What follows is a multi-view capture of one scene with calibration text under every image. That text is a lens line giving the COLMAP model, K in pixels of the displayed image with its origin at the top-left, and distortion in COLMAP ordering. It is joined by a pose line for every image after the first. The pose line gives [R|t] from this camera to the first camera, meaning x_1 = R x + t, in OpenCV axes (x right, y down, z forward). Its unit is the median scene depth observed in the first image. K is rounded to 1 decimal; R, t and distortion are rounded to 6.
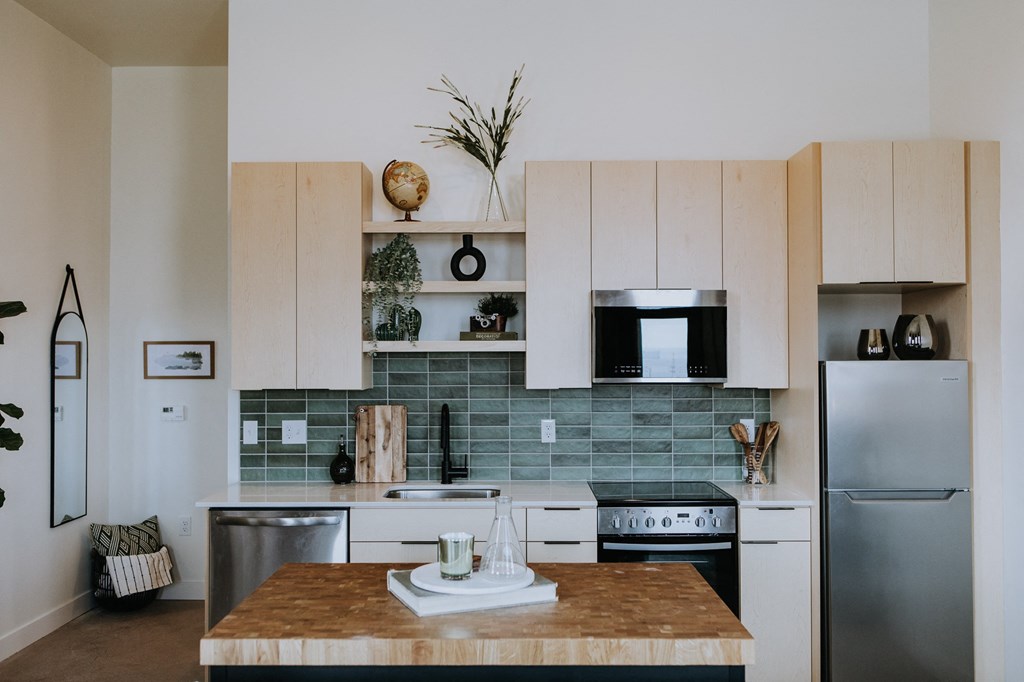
lens RADIAL K [[953.3, 0, 512.0], [0, 953.3, 341.0], [0, 0, 1]] dist [-0.000498, 0.002059]
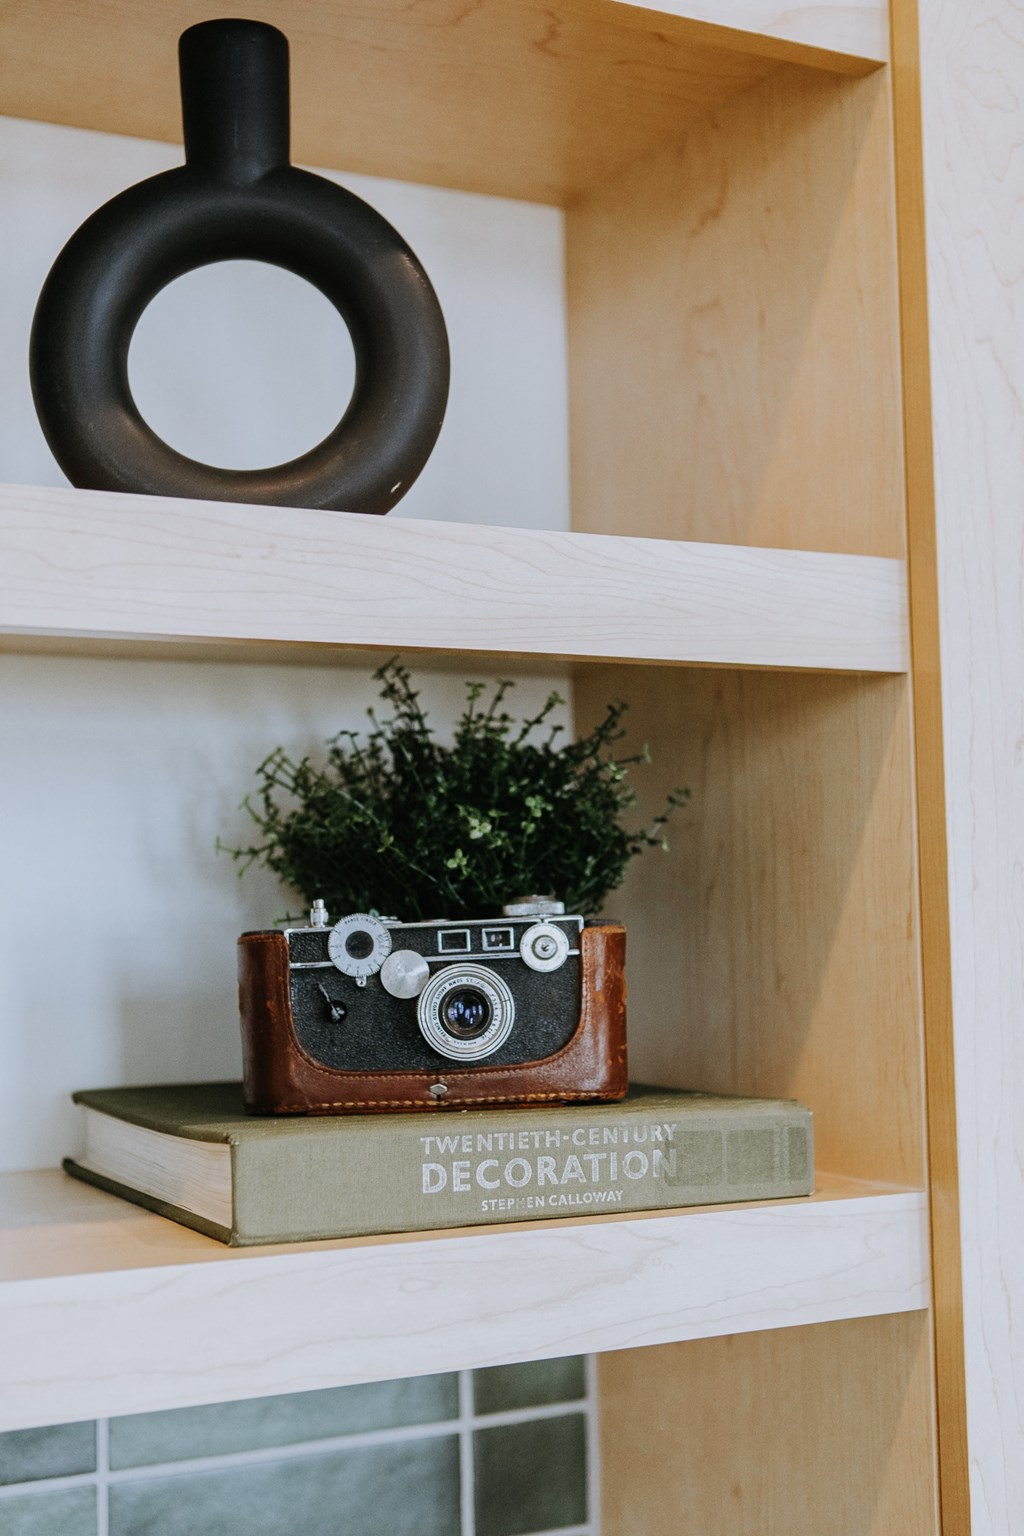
lens RADIAL K [[2076.5, 0, 512.0], [0, 2076.5, 768.0], [0, 0, 1]] dist [-0.003201, 0.033293]
pose [[0.878177, 0.020379, 0.477902, -0.116517], [0.008777, 0.998237, -0.058696, -0.029502], [-0.478255, 0.055740, 0.876450, 0.813980]]
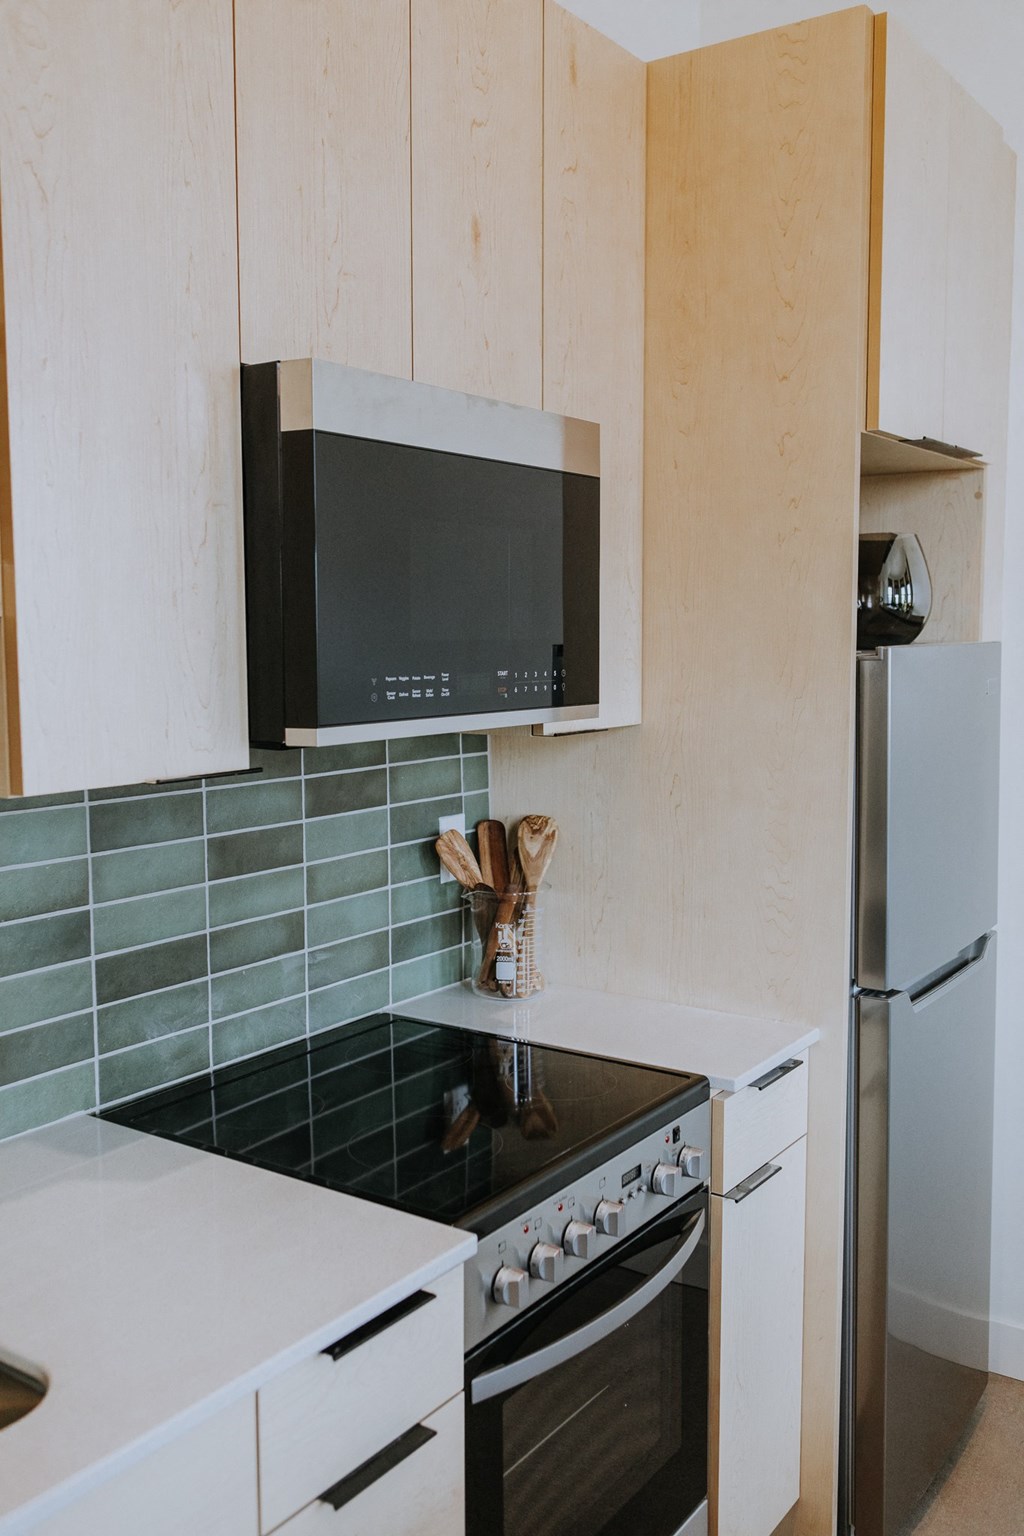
lens RADIAL K [[1394.4, 0, 496.1], [0, 1394.4, 766.9], [0, 0, 1]] dist [-0.002144, 0.006538]
pose [[0.571241, -0.080918, 0.816784, -0.169103], [-0.007776, 0.994550, 0.103968, 0.010715], [-0.820746, -0.065742, 0.567498, 0.716847]]
